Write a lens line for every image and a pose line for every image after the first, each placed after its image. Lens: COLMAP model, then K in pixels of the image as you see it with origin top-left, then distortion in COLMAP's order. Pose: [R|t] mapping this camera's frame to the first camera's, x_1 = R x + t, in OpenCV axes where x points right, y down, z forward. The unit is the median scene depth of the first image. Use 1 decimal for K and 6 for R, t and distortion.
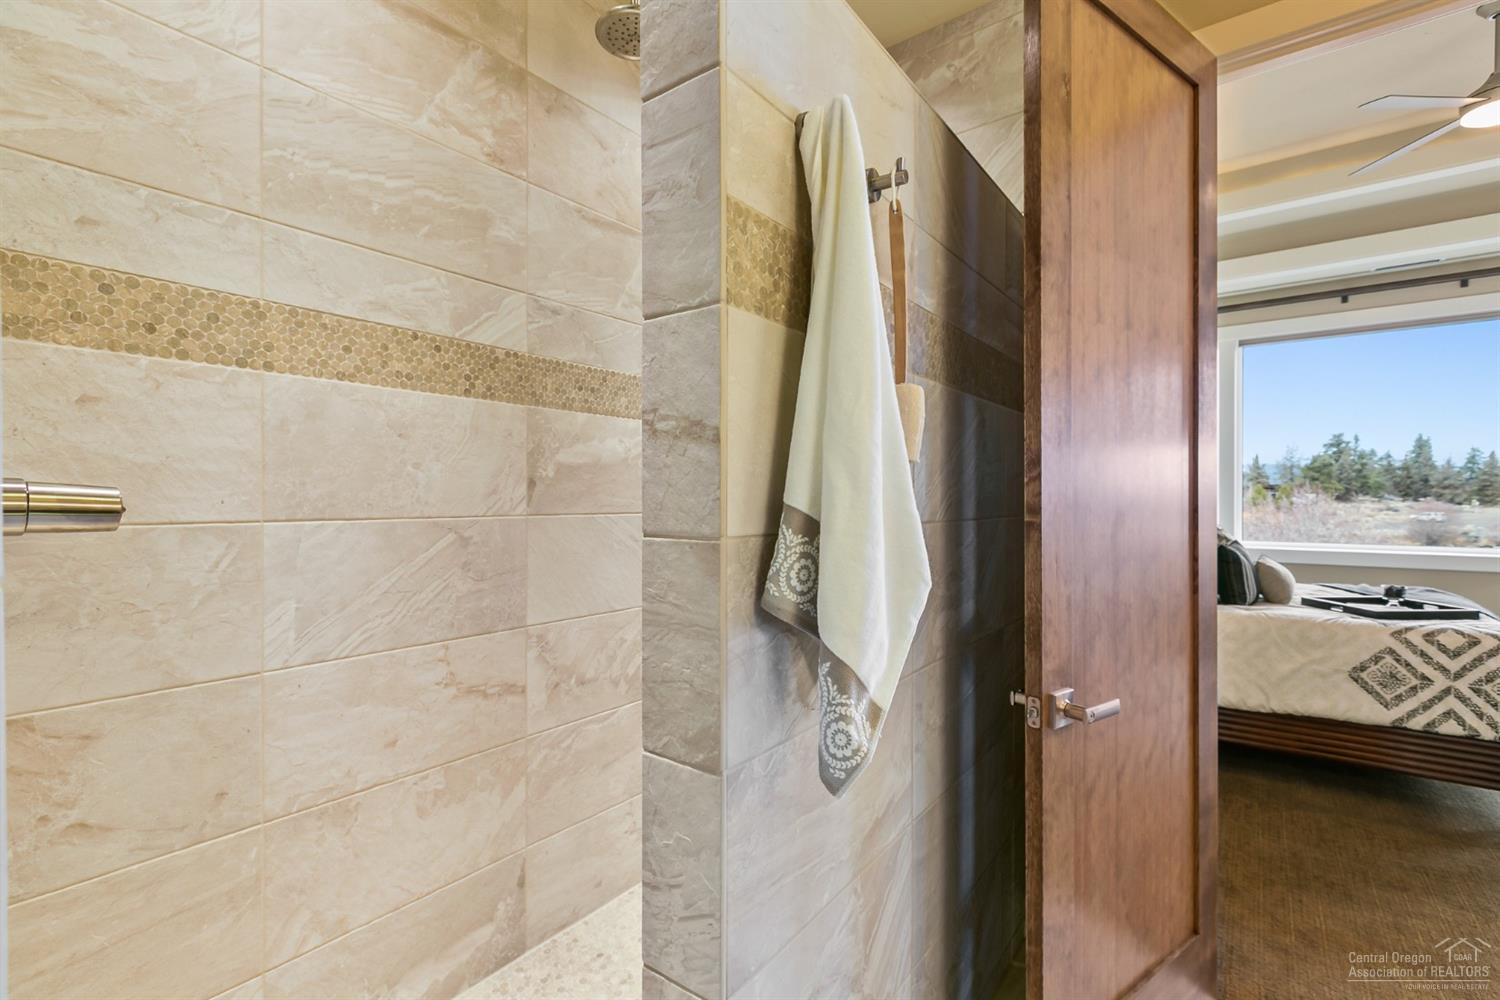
lens RADIAL K [[672.8, 0, 759.9], [0, 672.8, 503.0], [0, 0, 1]] dist [-0.001226, -0.000375]
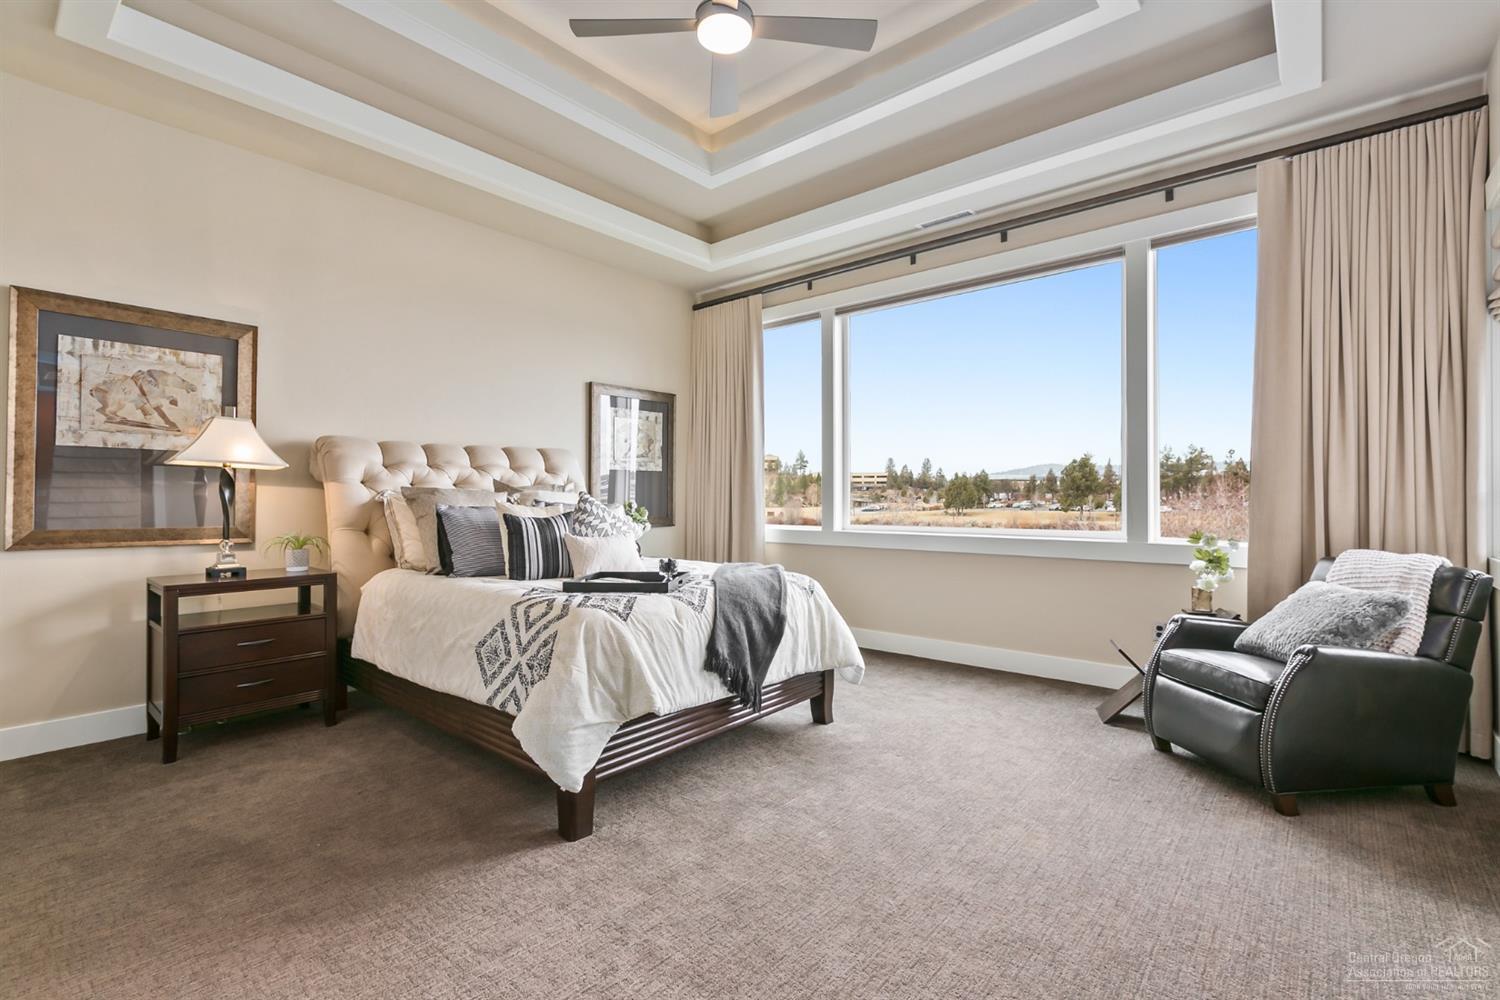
lens RADIAL K [[672.8, 0, 751.9], [0, 672.8, 506.2], [0, 0, 1]] dist [-0.001226, -0.000375]
pose [[0.997180, -0.000497, -0.075050, 1.285106], [0.000665, 0.999997, 0.002219, 0.058415], [0.075049, -0.002263, 0.997177, 0.120153]]
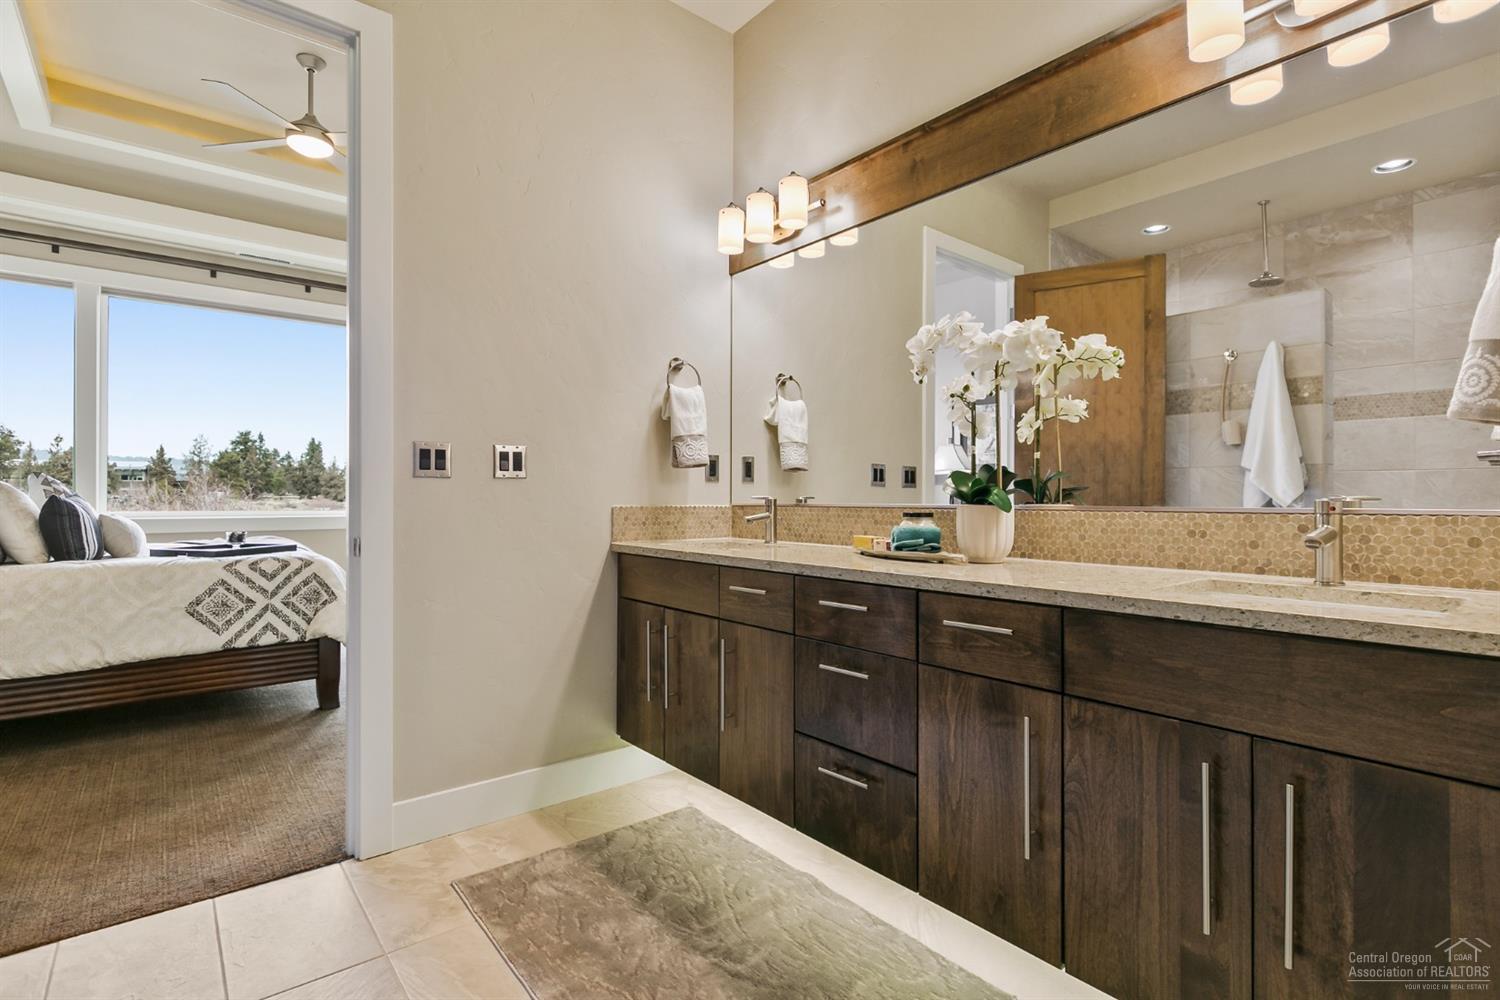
lens RADIAL K [[720.3, 0, 751.7], [0, 720.3, 495.6], [0, 0, 1]] dist [-0.000133, 0.000233]
pose [[0.246024, 0.004835, 0.969252, 0.003139], [0.003534, 0.999976, -0.005885, 0.083964], [-0.969257, 0.004873, 0.246001, -0.130625]]
